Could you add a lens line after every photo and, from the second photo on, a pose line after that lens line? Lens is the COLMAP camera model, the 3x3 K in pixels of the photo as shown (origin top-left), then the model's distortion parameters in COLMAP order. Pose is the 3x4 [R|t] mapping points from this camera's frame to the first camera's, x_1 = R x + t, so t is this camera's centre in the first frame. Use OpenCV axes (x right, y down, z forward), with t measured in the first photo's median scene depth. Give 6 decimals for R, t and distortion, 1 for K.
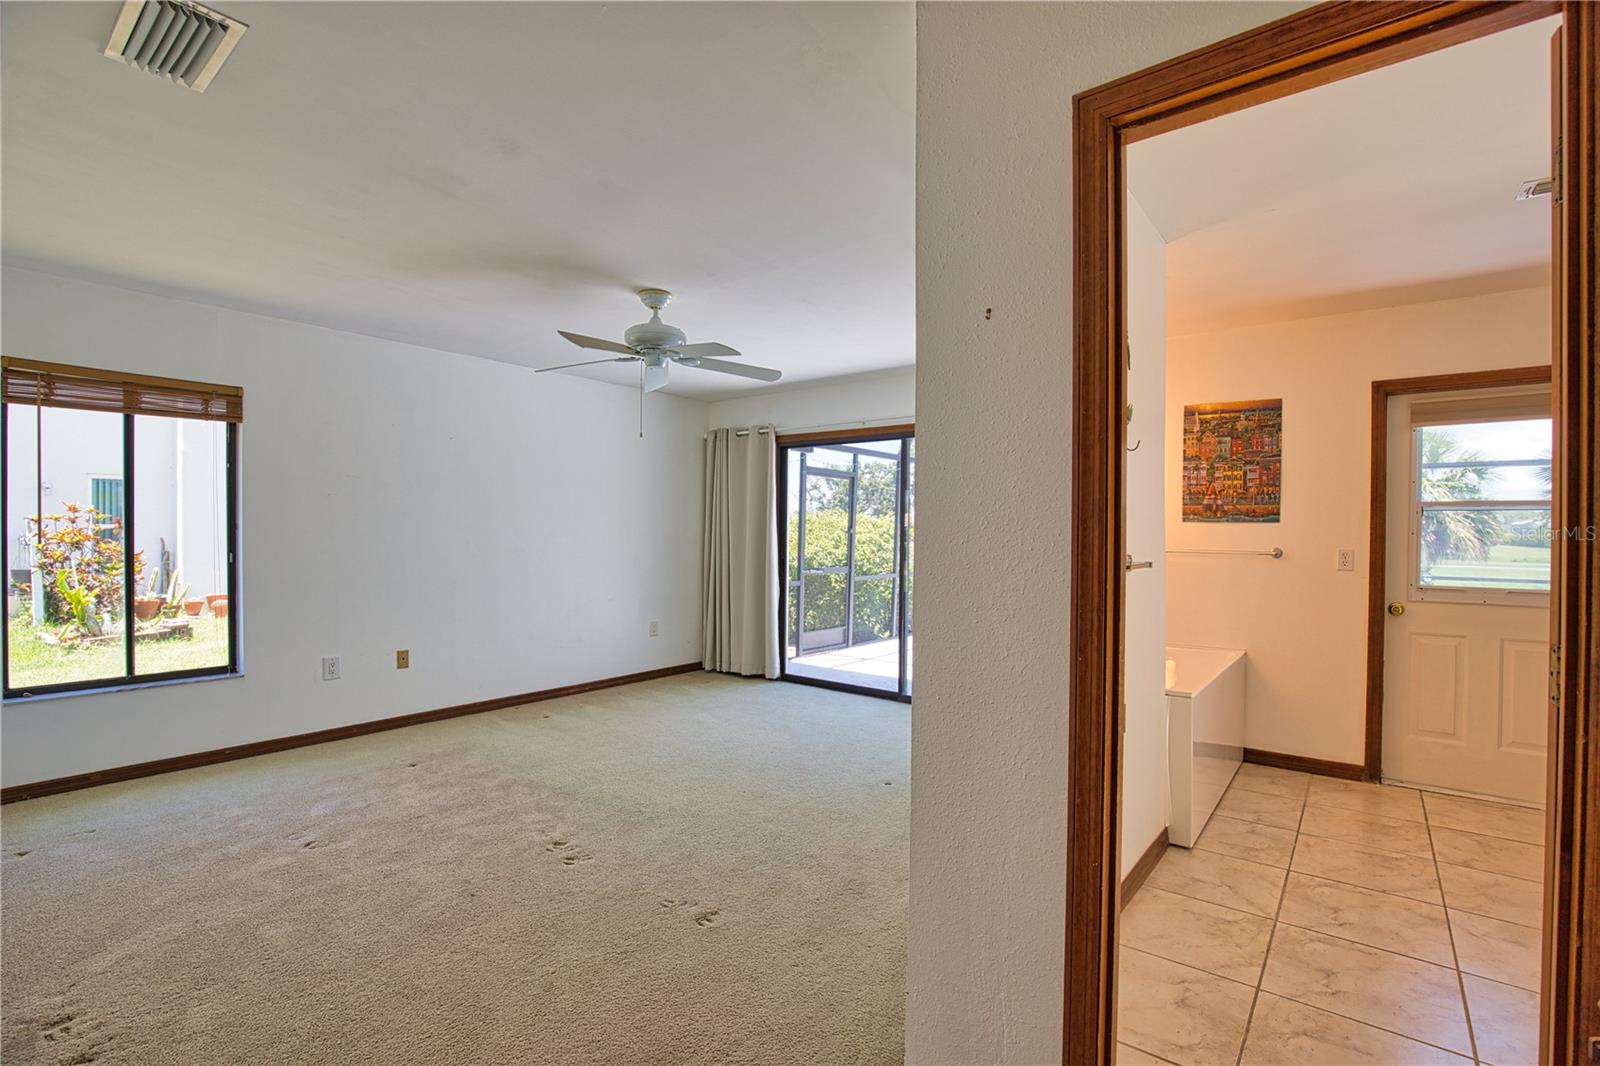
lens RADIAL K [[729.1, 0, 806.5], [0, 729.1, 539.4], [0, 0, 1]] dist [-0.041054, 0.009748]
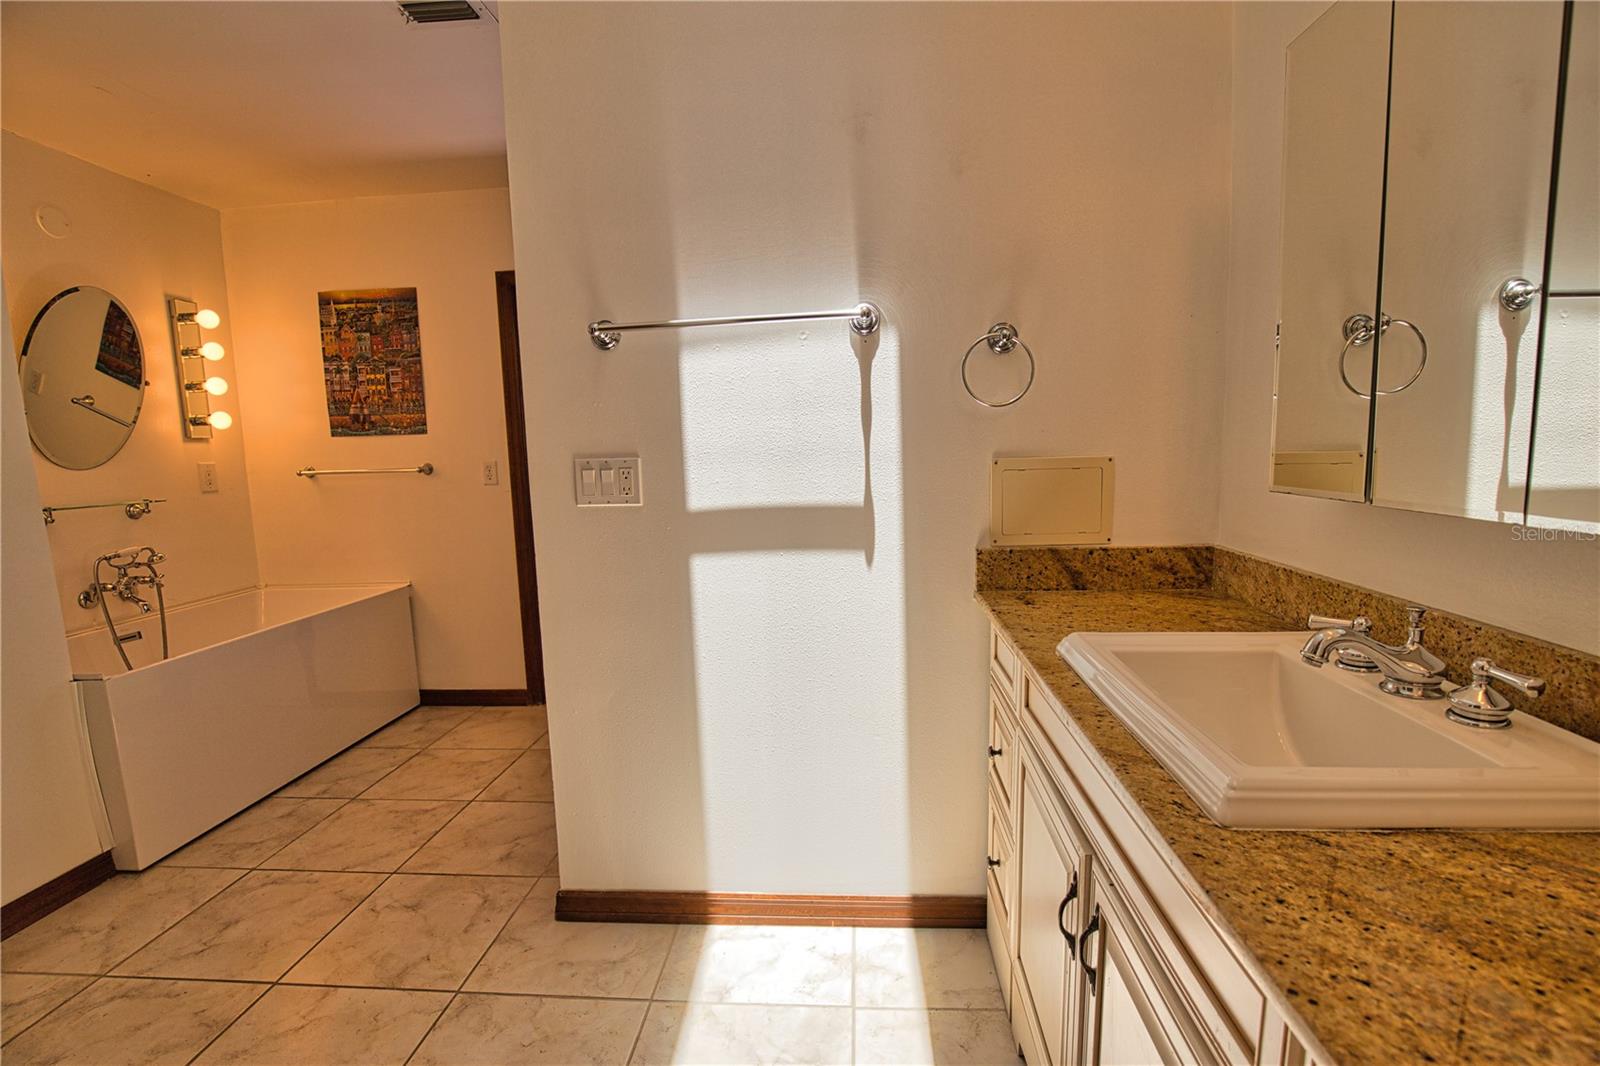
lens RADIAL K [[729.1, 0, 806.5], [0, 729.1, 539.4], [0, 0, 1]] dist [-0.041054, 0.009748]
pose [[0.820494, -0.105917, 0.561757, 0.516405], [0.042210, 0.991228, 0.125240, 0.013113], [-0.570095, -0.079047, 0.817767, 0.009992]]
